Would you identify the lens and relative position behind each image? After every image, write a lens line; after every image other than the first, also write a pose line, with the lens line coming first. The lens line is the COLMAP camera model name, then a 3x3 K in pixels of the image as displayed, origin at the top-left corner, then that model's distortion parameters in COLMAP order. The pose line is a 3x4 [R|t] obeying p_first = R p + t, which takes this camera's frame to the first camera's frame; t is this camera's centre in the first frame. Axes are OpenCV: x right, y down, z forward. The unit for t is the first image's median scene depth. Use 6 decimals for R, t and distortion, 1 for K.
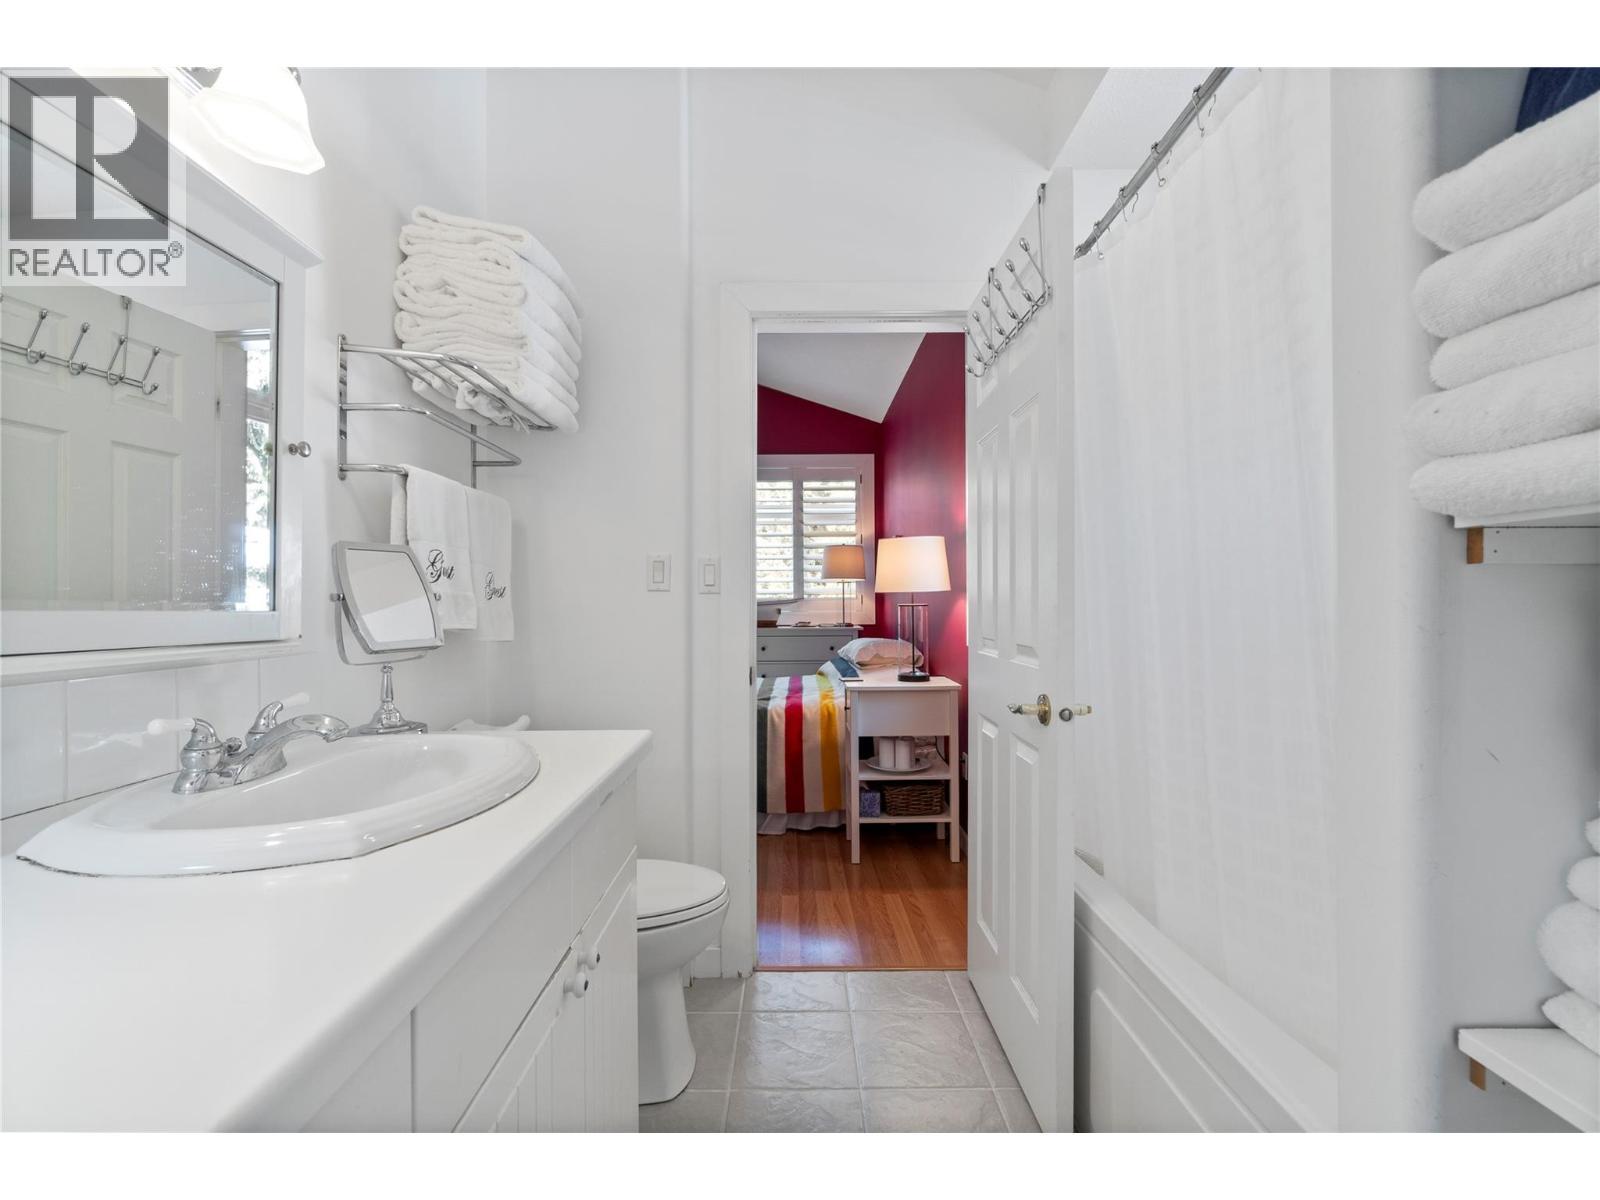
lens RADIAL K [[707.6, 0, 799.3], [0, 707.6, 600.8], [0, 0, 1]] dist [-0.002670, -0.000544]
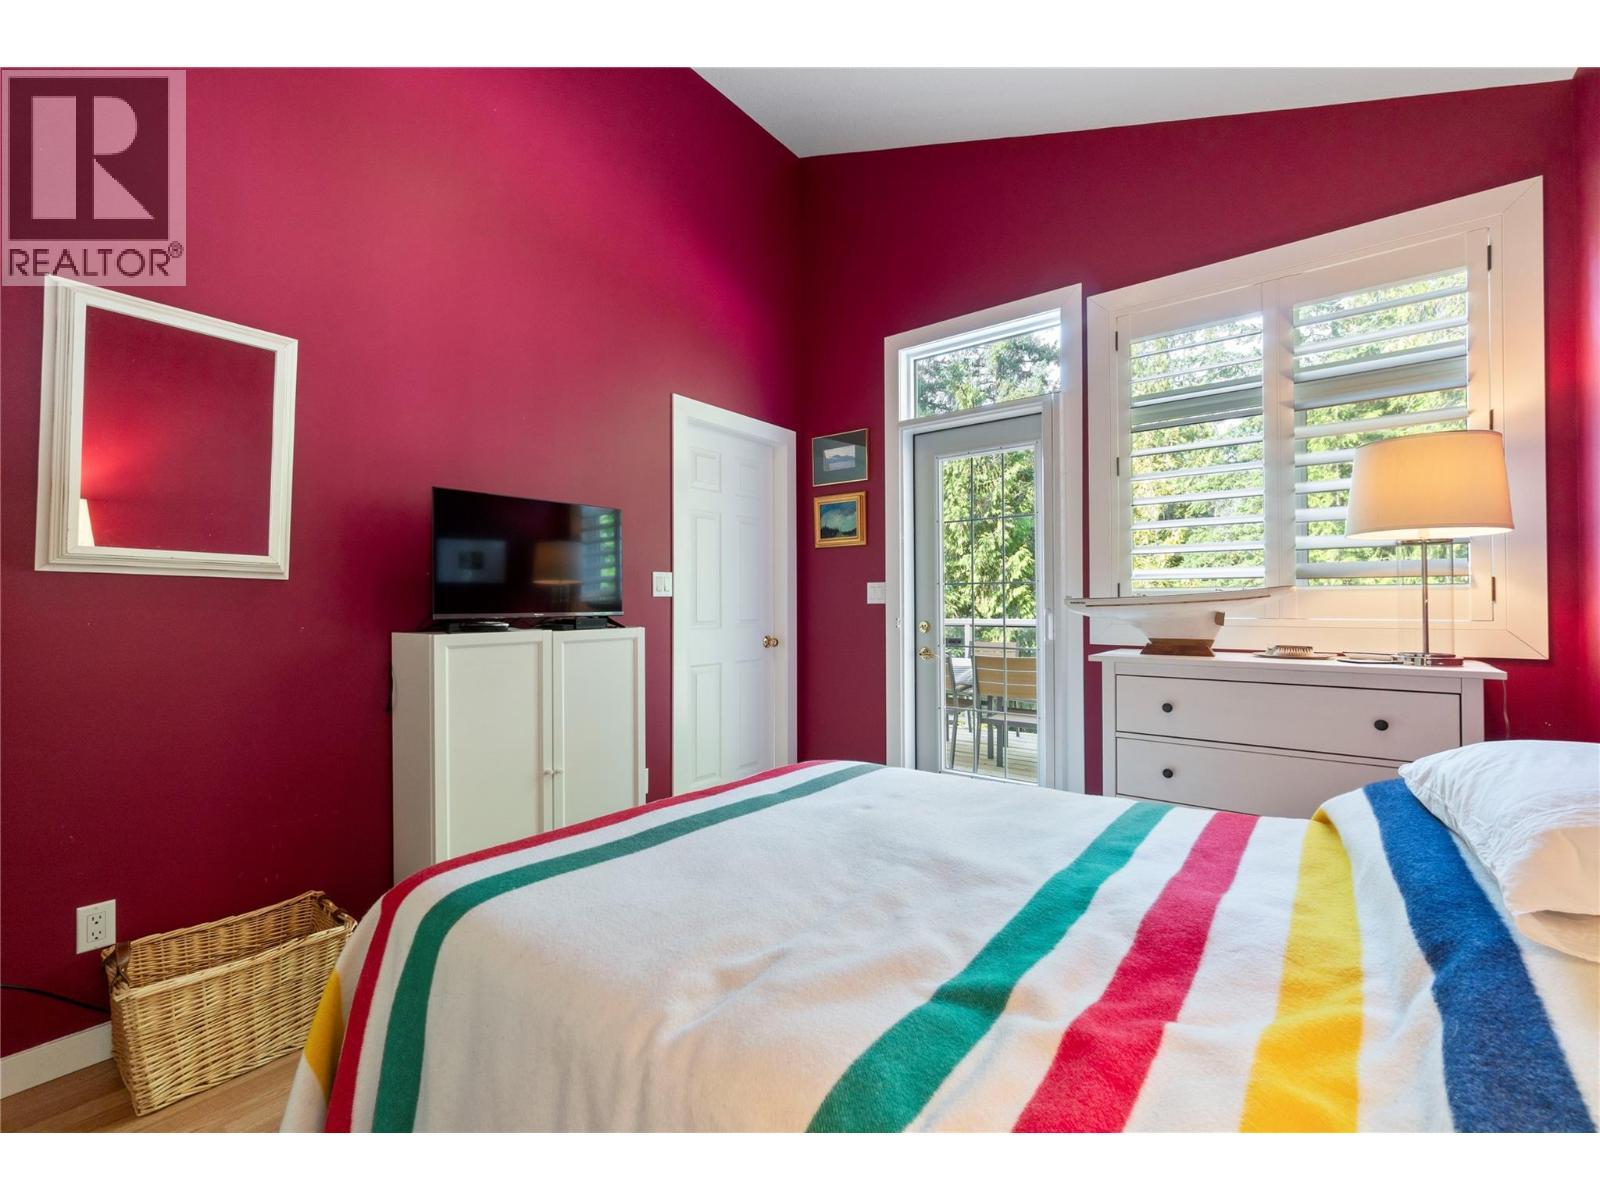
lens RADIAL K [[707.6, 0, 801.0], [0, 707.6, 605.1], [0, 0, 1]] dist [-0.002670, -0.000544]
pose [[0.785598, 0.002229, -0.618734, 0.035103], [-0.001644, 0.999998, 0.001515, 0.007396], [0.618735, -0.000173, 0.785599, 0.521300]]
